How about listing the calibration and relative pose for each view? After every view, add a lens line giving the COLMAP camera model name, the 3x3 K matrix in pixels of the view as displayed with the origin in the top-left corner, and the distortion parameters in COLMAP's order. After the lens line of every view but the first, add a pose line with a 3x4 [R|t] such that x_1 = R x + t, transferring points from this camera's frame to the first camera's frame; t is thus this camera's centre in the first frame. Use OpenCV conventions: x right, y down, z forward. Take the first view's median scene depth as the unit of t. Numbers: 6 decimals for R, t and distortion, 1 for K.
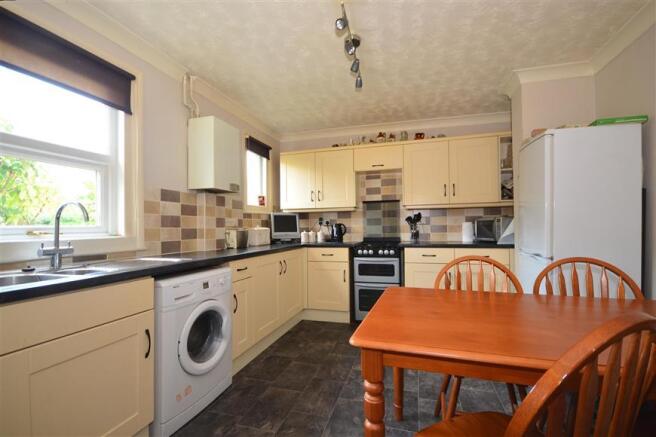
lens RADIAL K [[284.6, 0, 331.0], [0, 284.6, 223.4], [0, 0, 1]] dist [-0.004300, -0.000476]
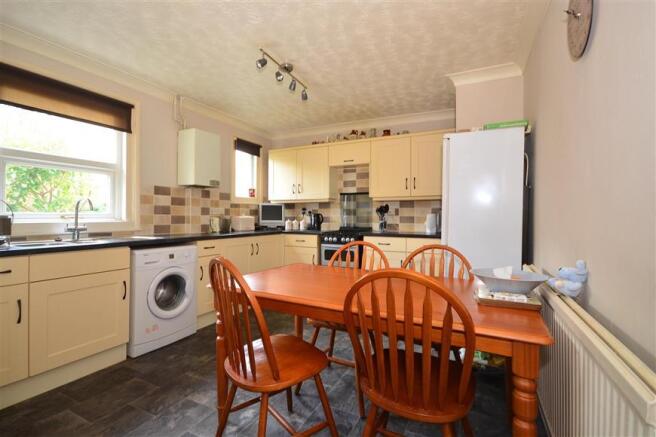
lens RADIAL K [[305.9, 0, 326.4], [0, 305.9, 215.4], [0, 0, 1]] dist [-0.002010, -0.000006]
pose [[0.982755, 0.014805, -0.184321, 0.397892], [-0.012793, 0.999845, 0.012102, -0.008897], [0.184472, -0.009535, 0.982792, -0.231895]]
